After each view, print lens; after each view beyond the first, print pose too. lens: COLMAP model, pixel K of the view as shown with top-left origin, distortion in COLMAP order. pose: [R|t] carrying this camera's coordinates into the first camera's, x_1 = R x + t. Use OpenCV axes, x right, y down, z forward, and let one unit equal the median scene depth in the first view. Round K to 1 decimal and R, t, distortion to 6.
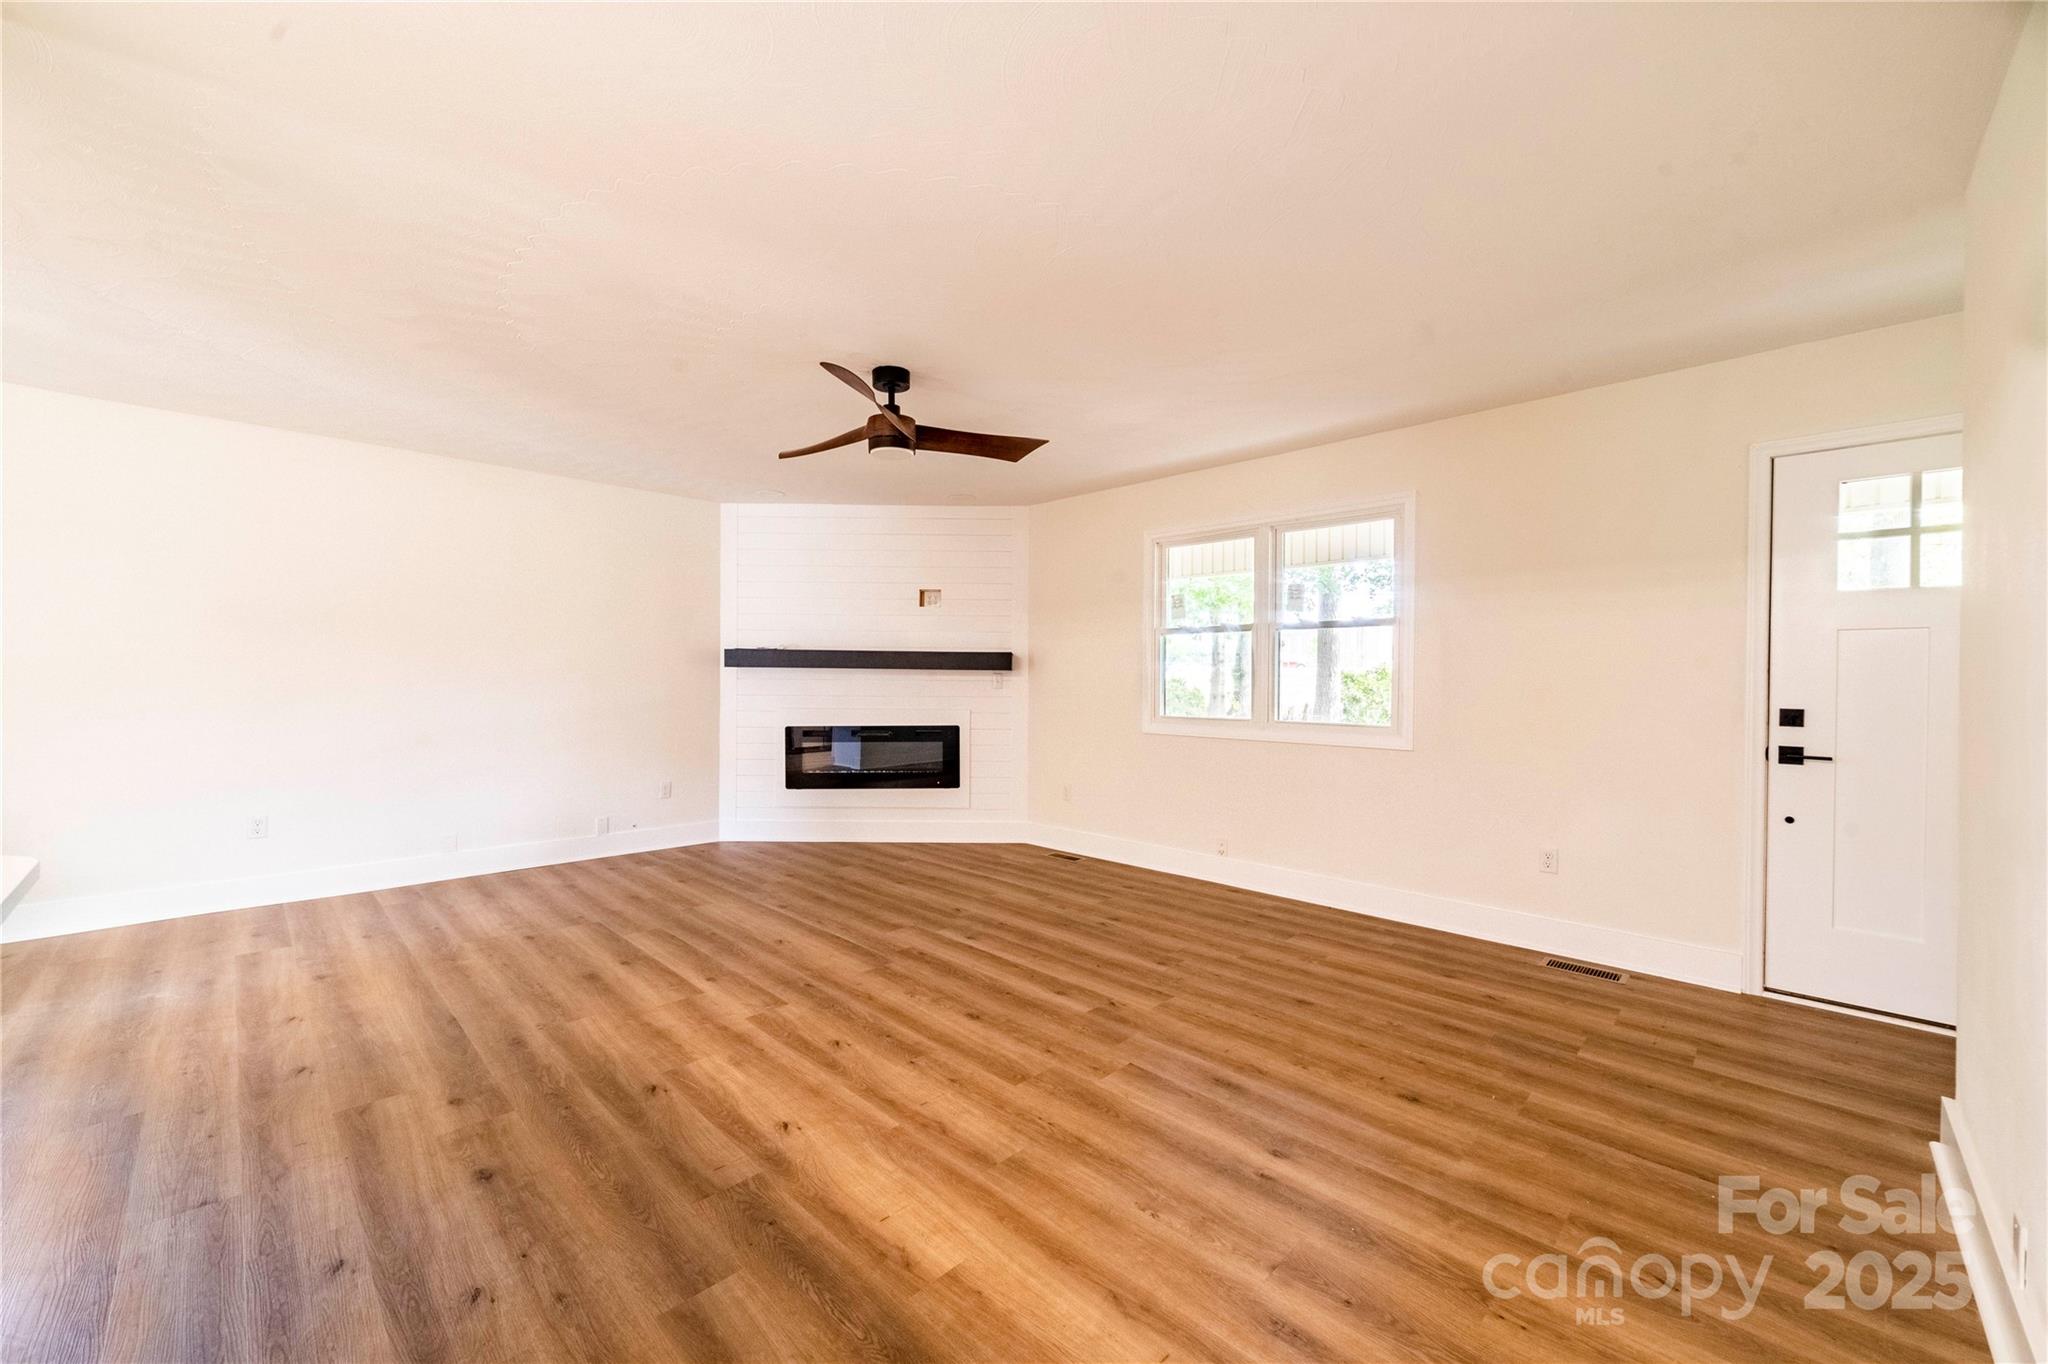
lens RADIAL K [[785.4, 0, 1021.5], [0, 785.4, 683.5], [0, 0, 1]] dist [-0.000578, -0.000080]
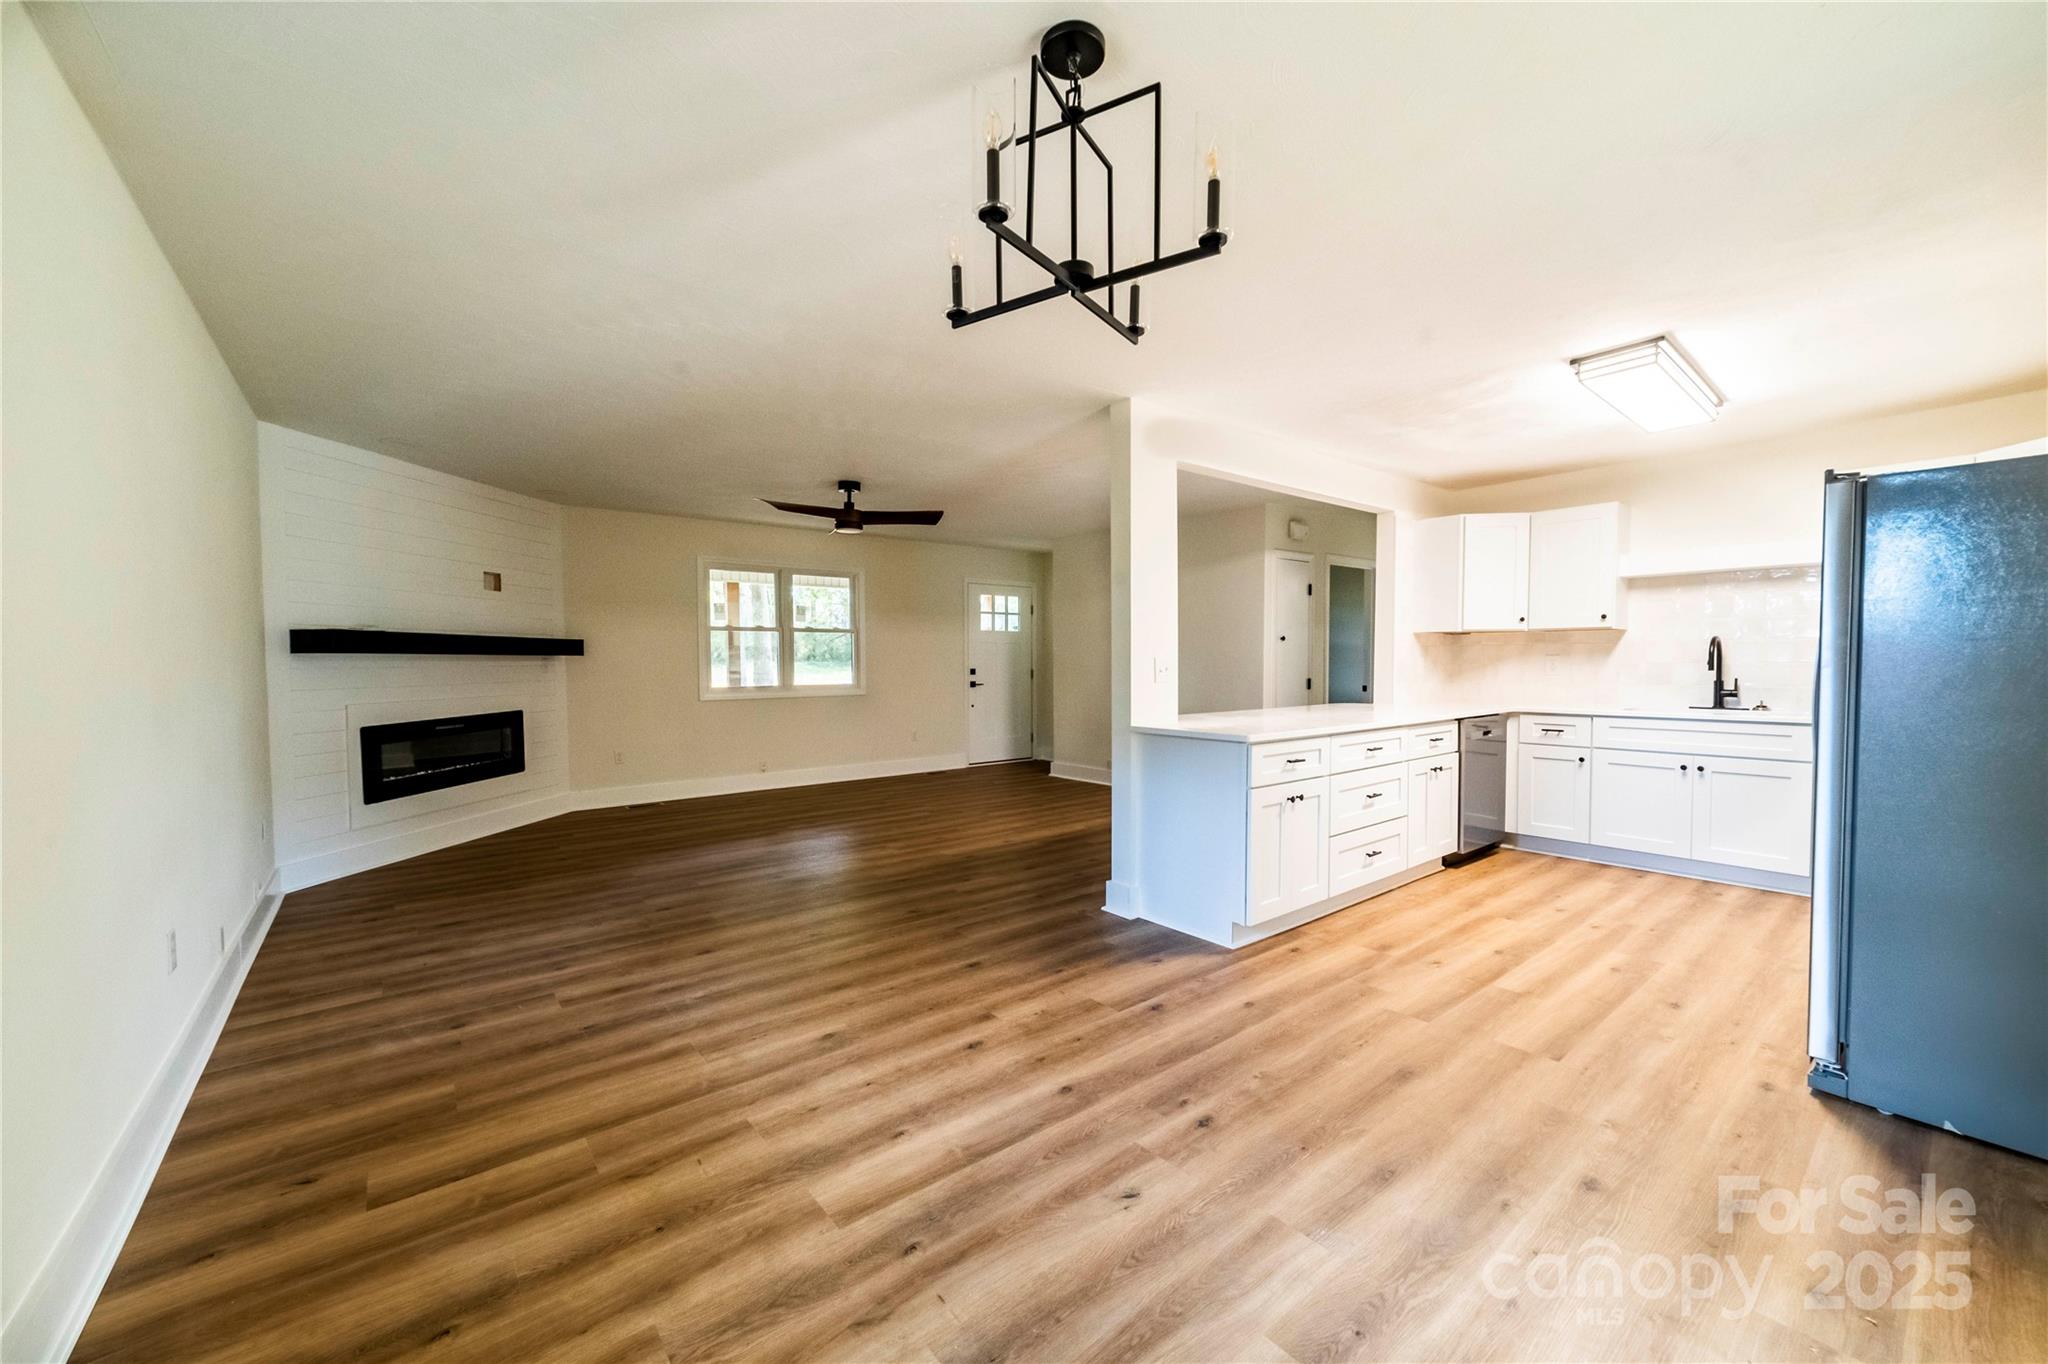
lens RADIAL K [[781.8, 0, 1023.4], [0, 781.8, 689.4], [0, 0, 1]] dist [0.001842, 0.000248]
pose [[0.116466, -0.048012, 0.992033, -1.507075], [0.010004, 0.998837, 0.047167, -0.021146], [-0.993144, 0.004431, 0.116811, 0.359181]]
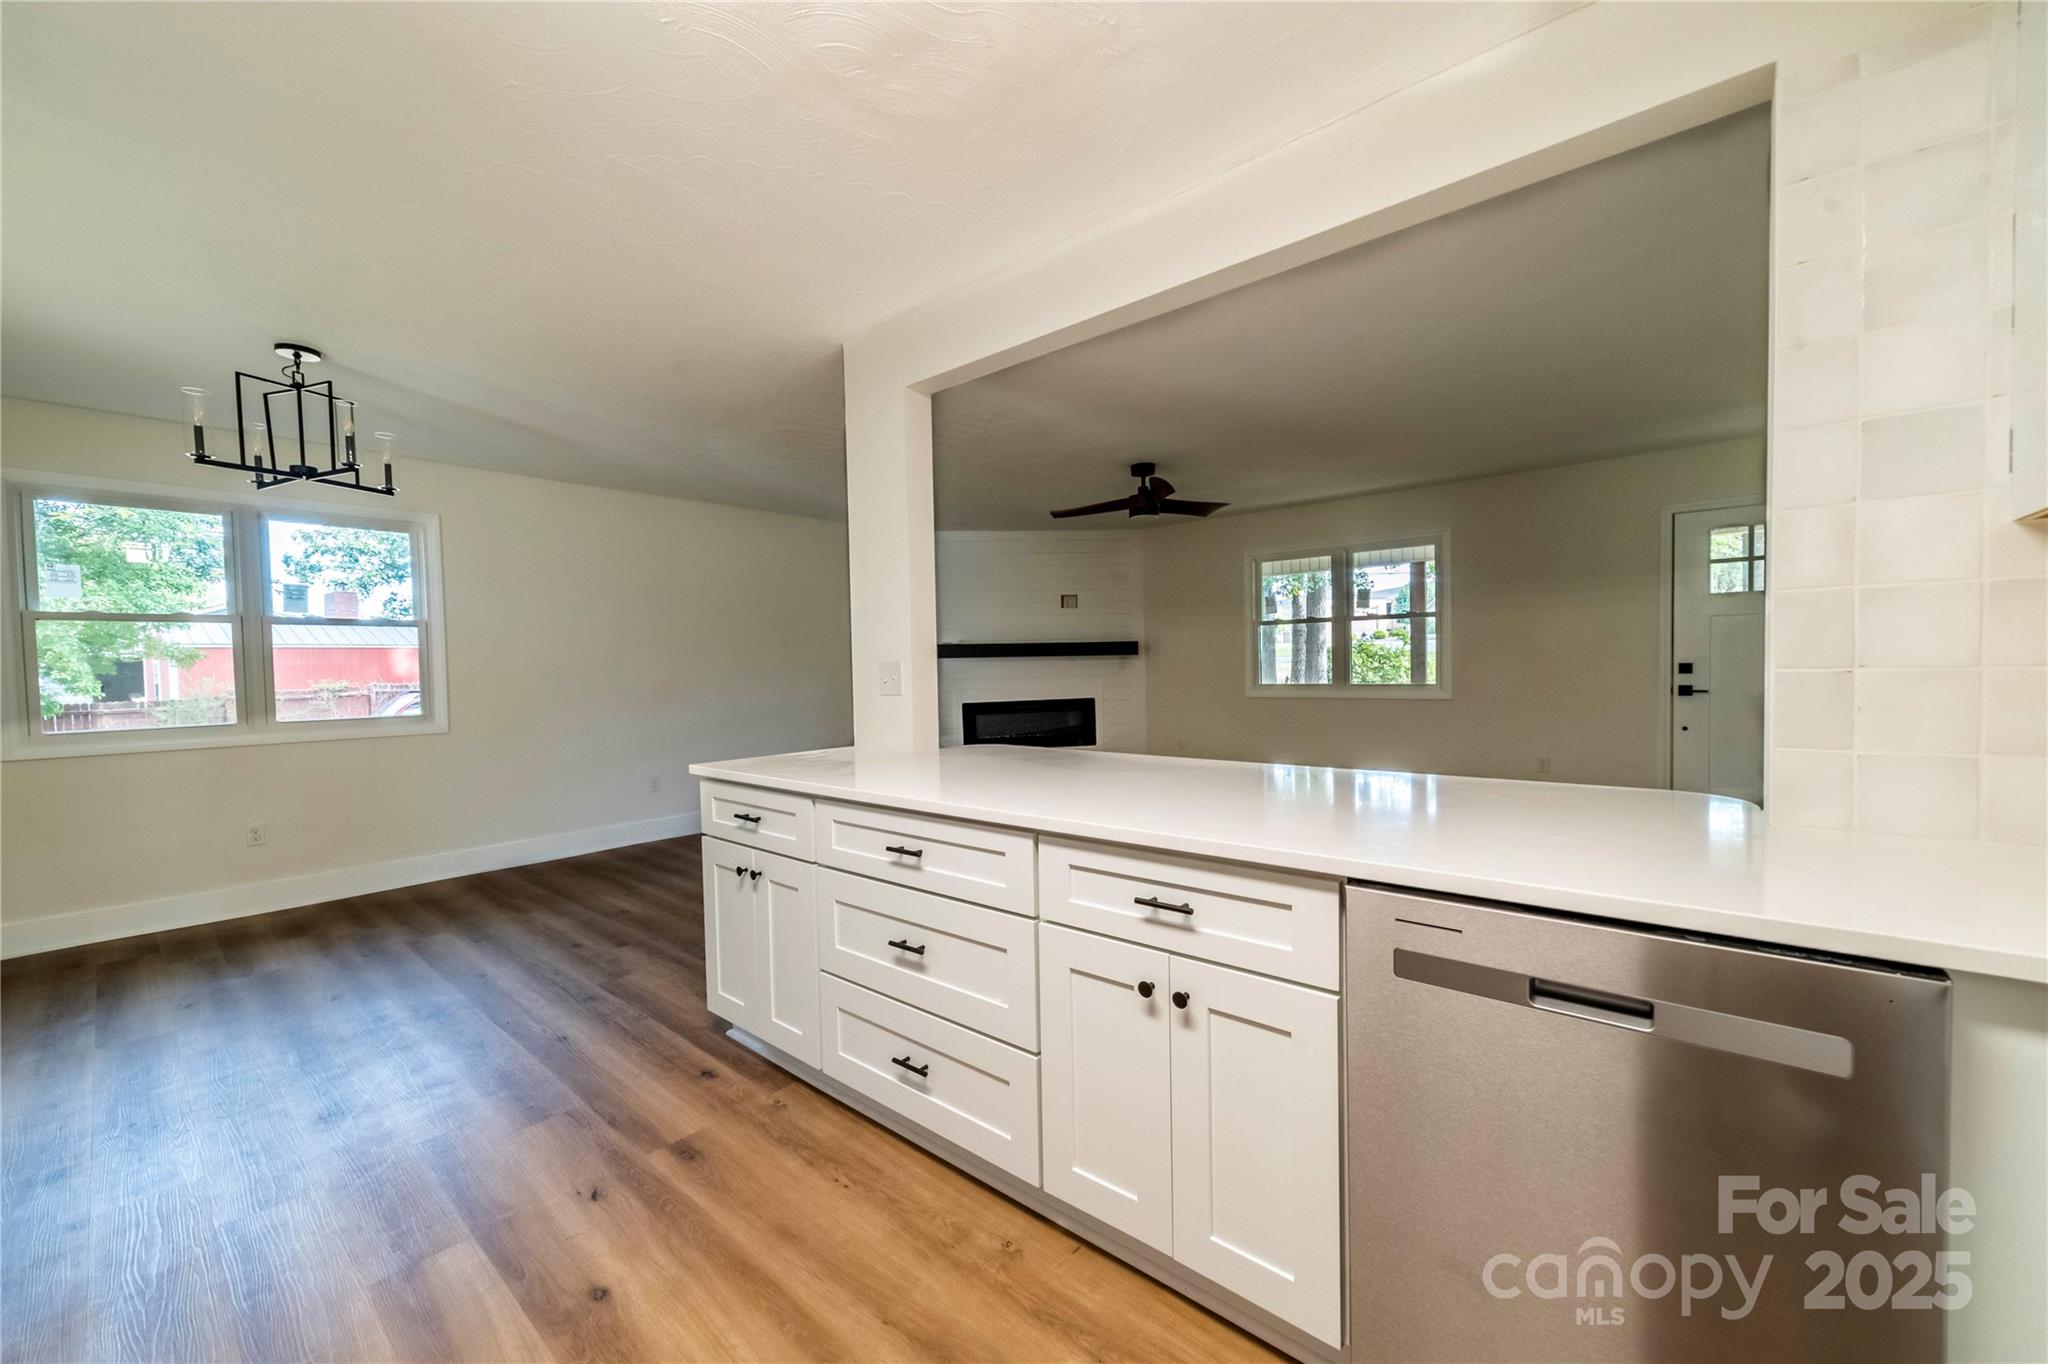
lens RADIAL K [[781.8, 0, 1023.4], [0, 781.8, 689.4], [0, 0, 1]] dist [0.001842, 0.000248]
pose [[0.996965, -0.033855, 0.070110, -0.433200], [0.031787, 0.999032, 0.030393, -0.005923], [-0.071071, -0.028073, 0.997076, -0.448904]]
